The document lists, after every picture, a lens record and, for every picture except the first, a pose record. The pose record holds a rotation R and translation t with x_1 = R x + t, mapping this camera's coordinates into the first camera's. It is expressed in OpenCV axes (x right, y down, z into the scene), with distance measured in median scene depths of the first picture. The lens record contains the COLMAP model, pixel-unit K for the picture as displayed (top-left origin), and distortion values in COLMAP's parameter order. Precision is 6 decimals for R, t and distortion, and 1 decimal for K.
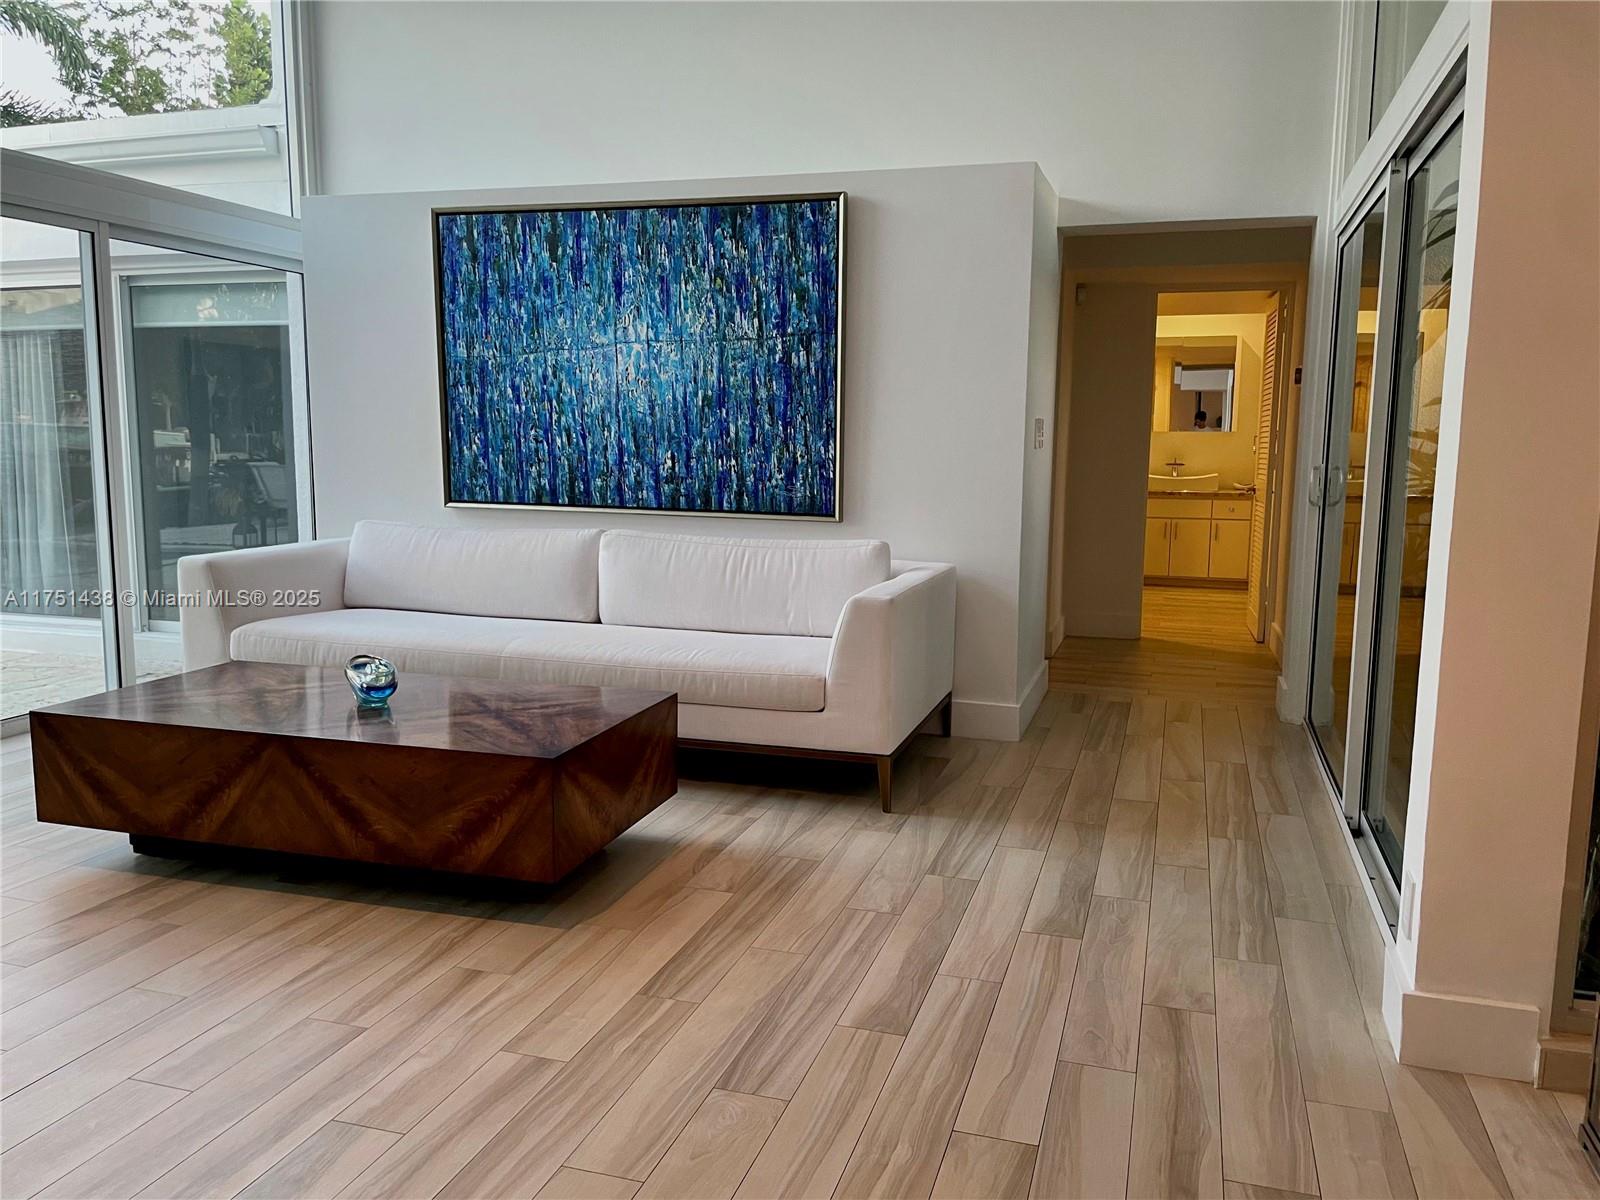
lens RADIAL K [[1215.7, 0, 804.9], [0, 1215.7, 609.7], [0, 0, 1]] dist [0.087058, -0.119379]
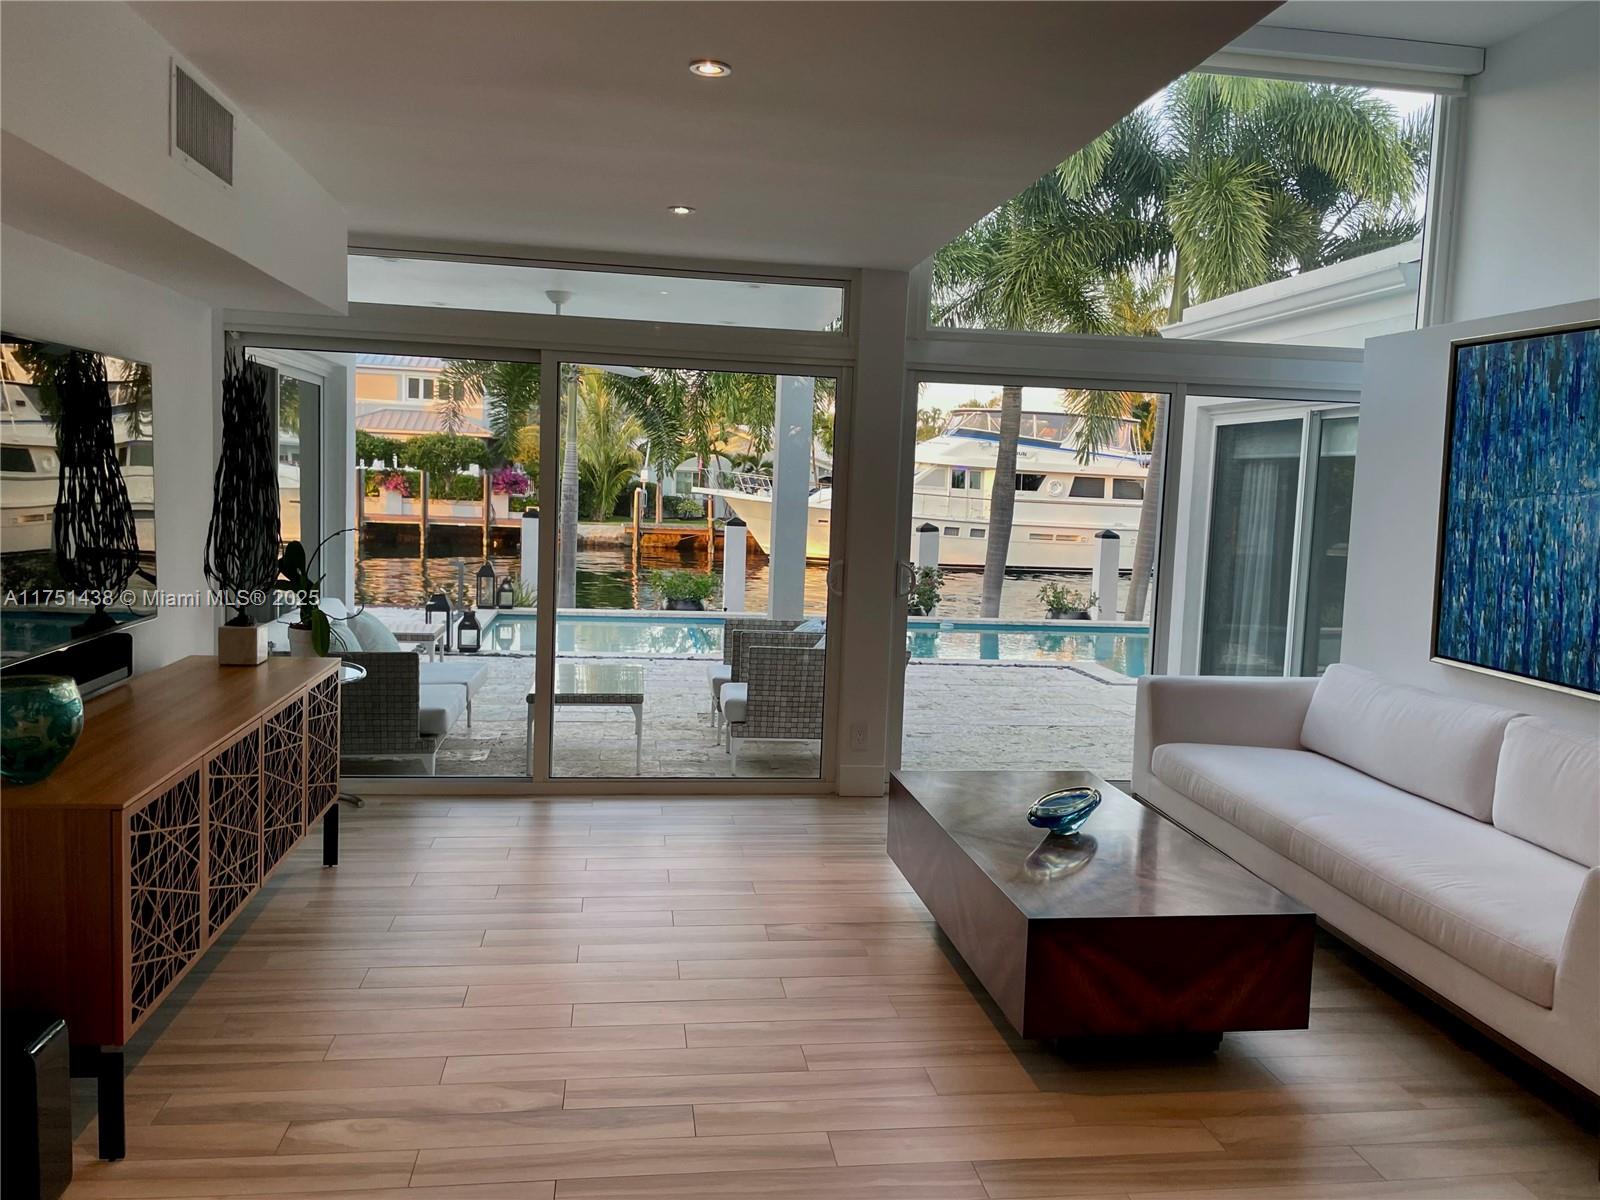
lens RADIAL K [[1264.7, 0, 815.8], [0, 1264.7, 607.8], [0, 0, 1]] dist [0.092724, -0.115237]
pose [[0.434871, 0.097093, -0.895243, 0.375655], [-0.161234, 0.986500, 0.028669, -0.080626], [0.885941, 0.131876, 0.444654, 0.177490]]
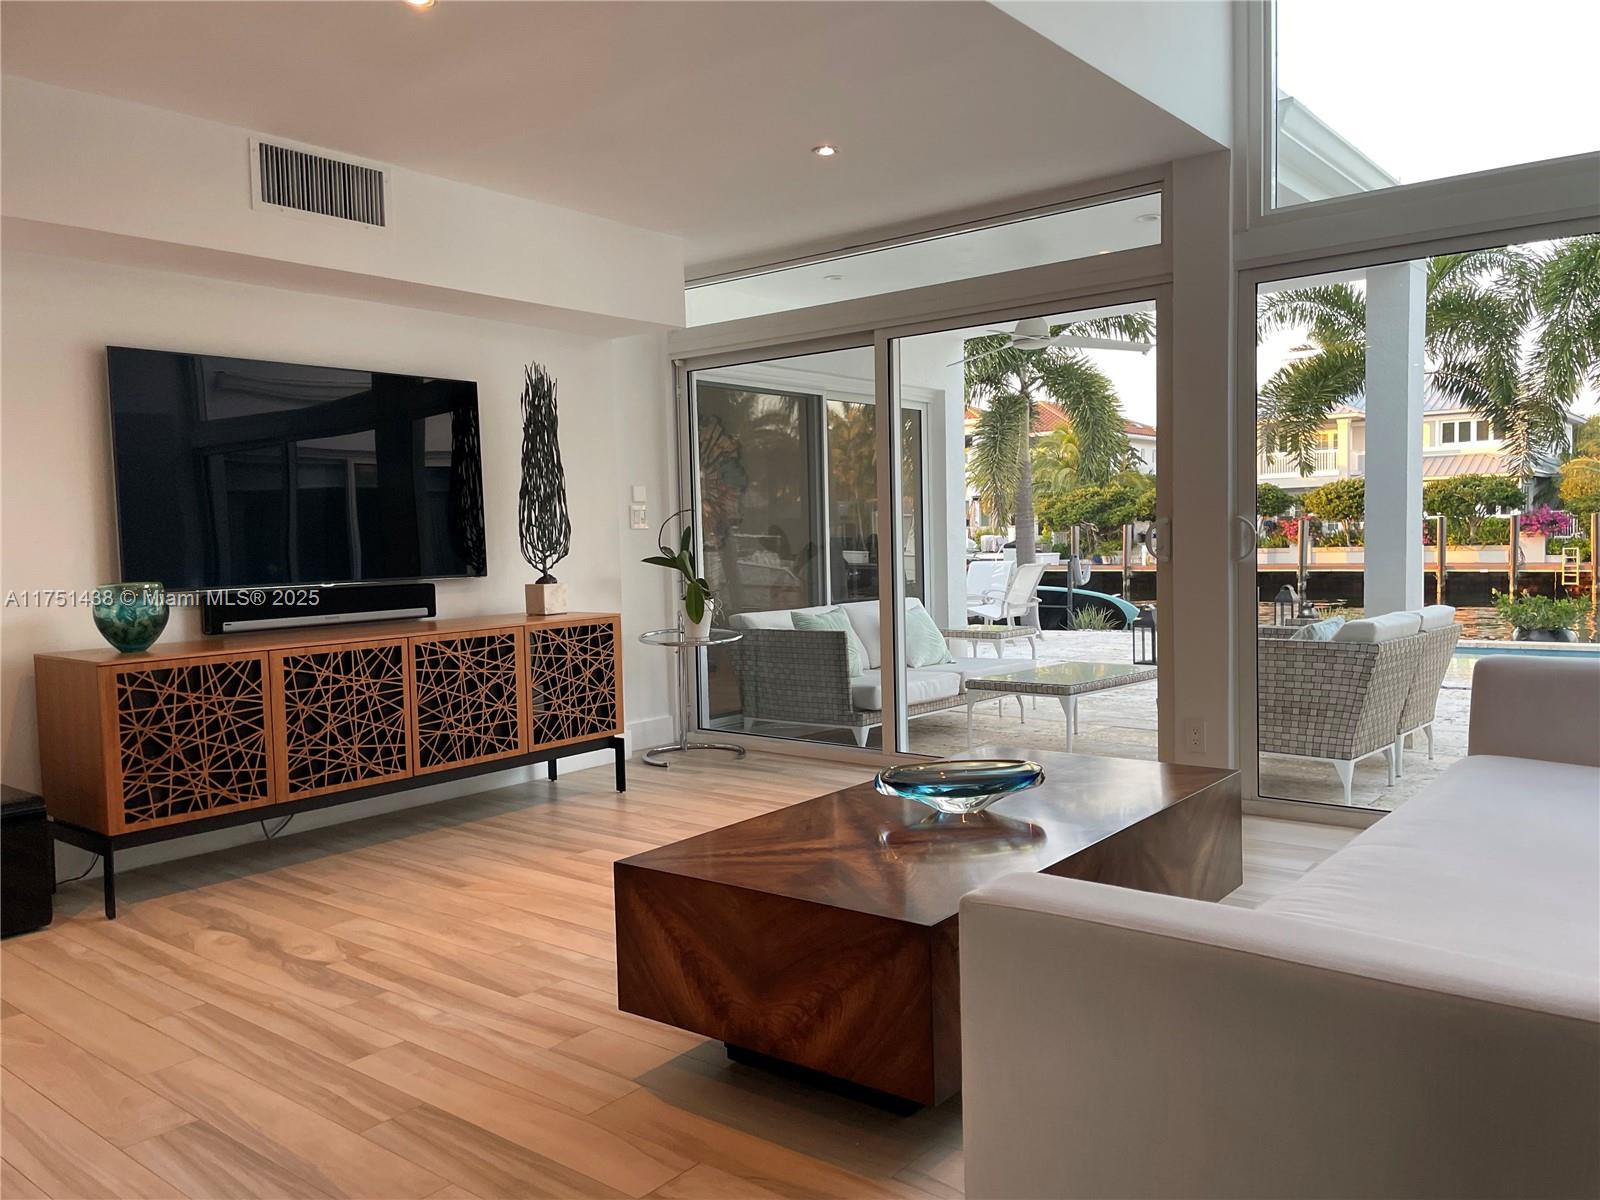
lens RADIAL K [[1215.7, 0, 804.9], [0, 1215.7, 609.7], [0, 0, 1]] dist [0.087058, -0.119379]
pose [[-0.369727, 0.054860, -0.927519, 0.302301], [-0.109752, 0.988688, 0.102227, -0.088509], [0.922636, 0.139593, -0.359524, 0.793510]]
